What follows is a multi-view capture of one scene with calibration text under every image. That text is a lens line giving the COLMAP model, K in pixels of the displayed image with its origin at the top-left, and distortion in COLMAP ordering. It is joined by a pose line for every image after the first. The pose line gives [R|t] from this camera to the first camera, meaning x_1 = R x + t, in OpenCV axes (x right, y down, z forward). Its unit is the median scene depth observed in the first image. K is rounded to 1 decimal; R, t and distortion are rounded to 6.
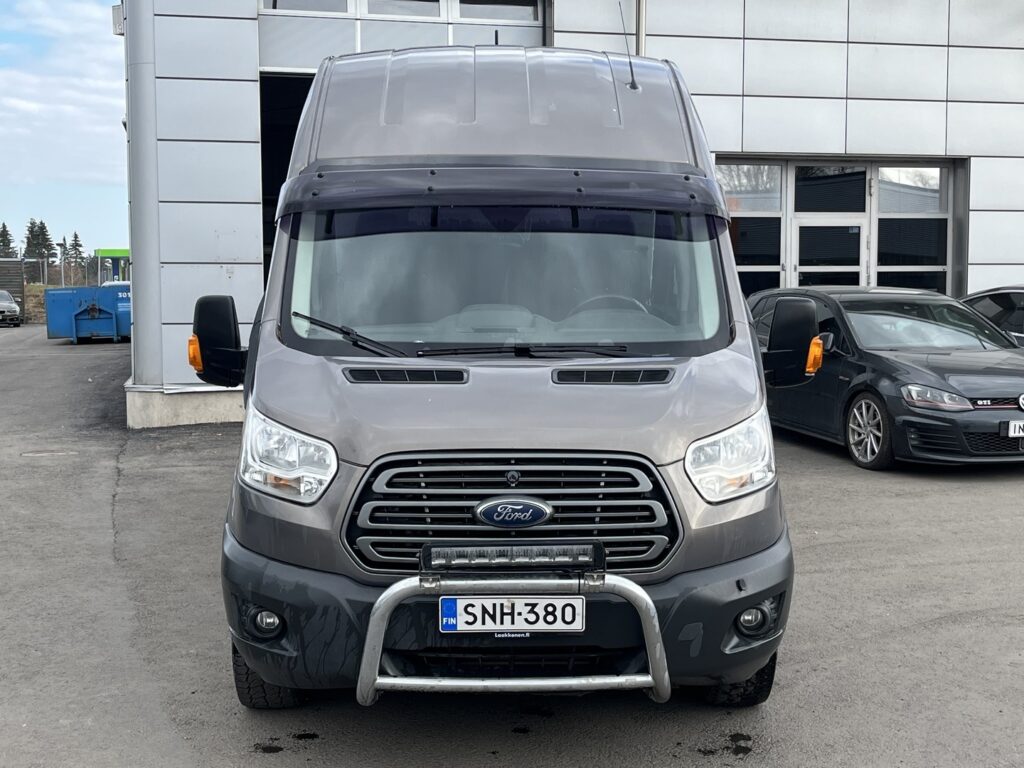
lens RADIAL K [[1379.3, 0, 509.6], [0, 1379.3, 381.3], [0, 0, 1]] dist [0.083516, 0.000000]
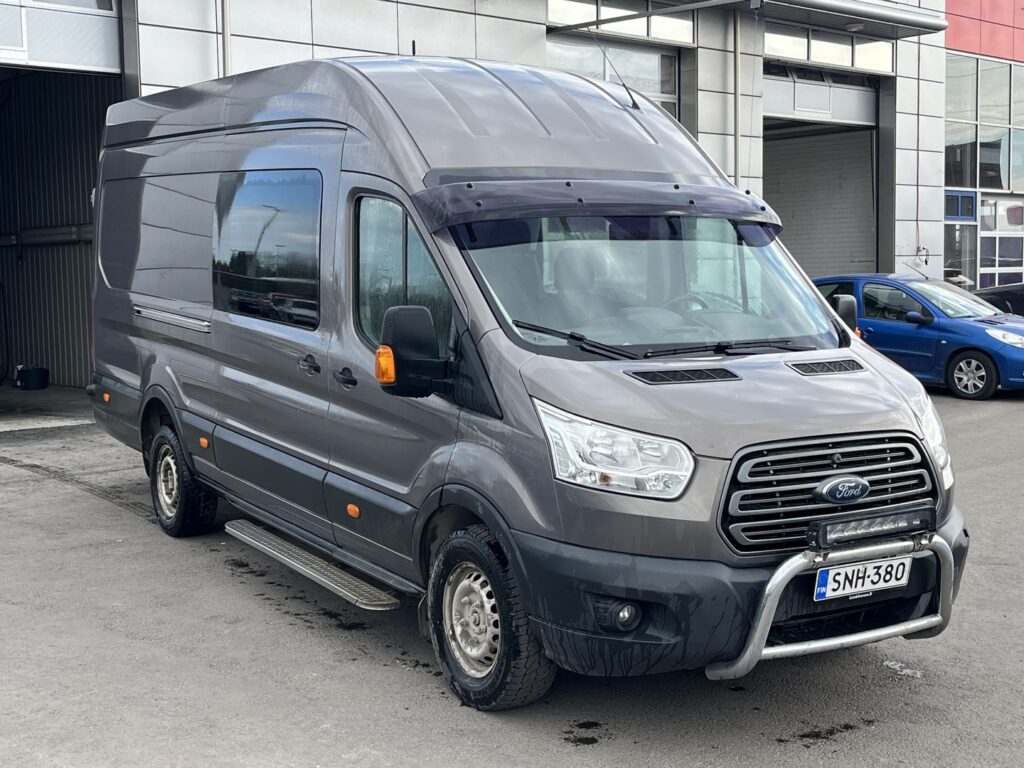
lens RADIAL K [[1332.4, 0, 515.0], [0, 1332.4, 388.2], [0, 0, 1]] dist [0.087860, 0.000000]
pose [[0.869699, -0.052332, 0.490800, -0.766232], [0.046784, 0.998627, 0.023576, -0.027186], [-0.491360, 0.002458, 0.870953, 0.167949]]
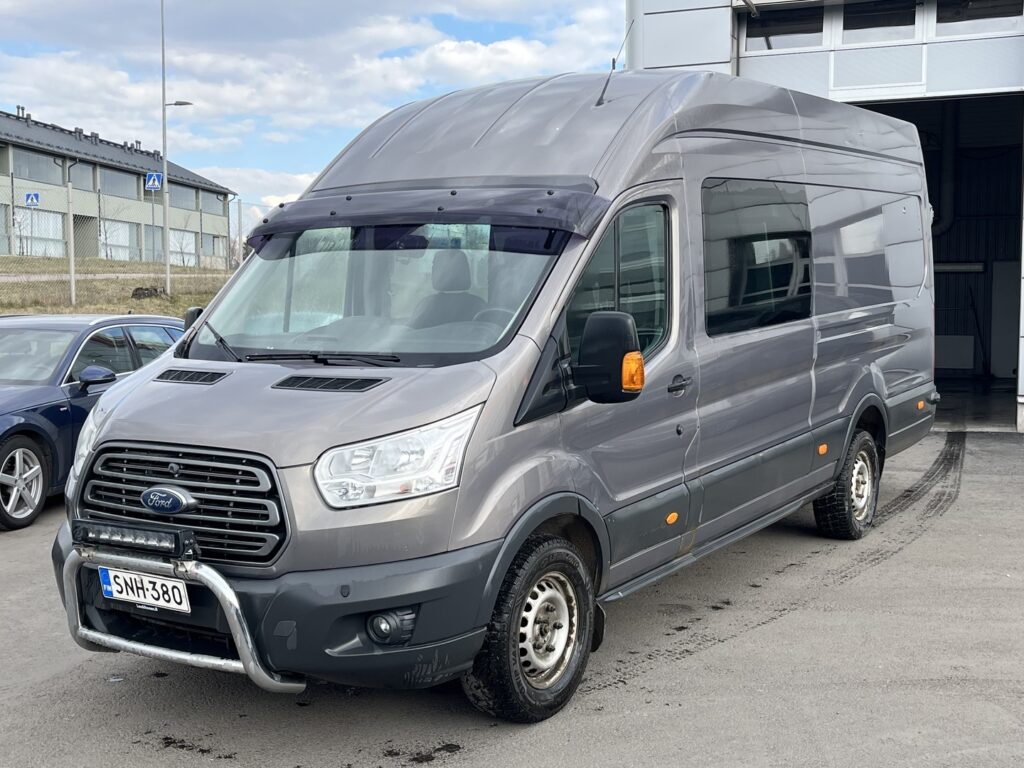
lens RADIAL K [[1222.0, 0, 510.5], [0, 1222.0, 379.8], [0, 0, 1]] dist [0.041454, 0.000000]
pose [[0.826778, 0.032026, -0.561616, 0.786338], [-0.036196, 0.999338, 0.003701, -0.016454], [0.561363, 0.017268, 0.827390, 0.326482]]
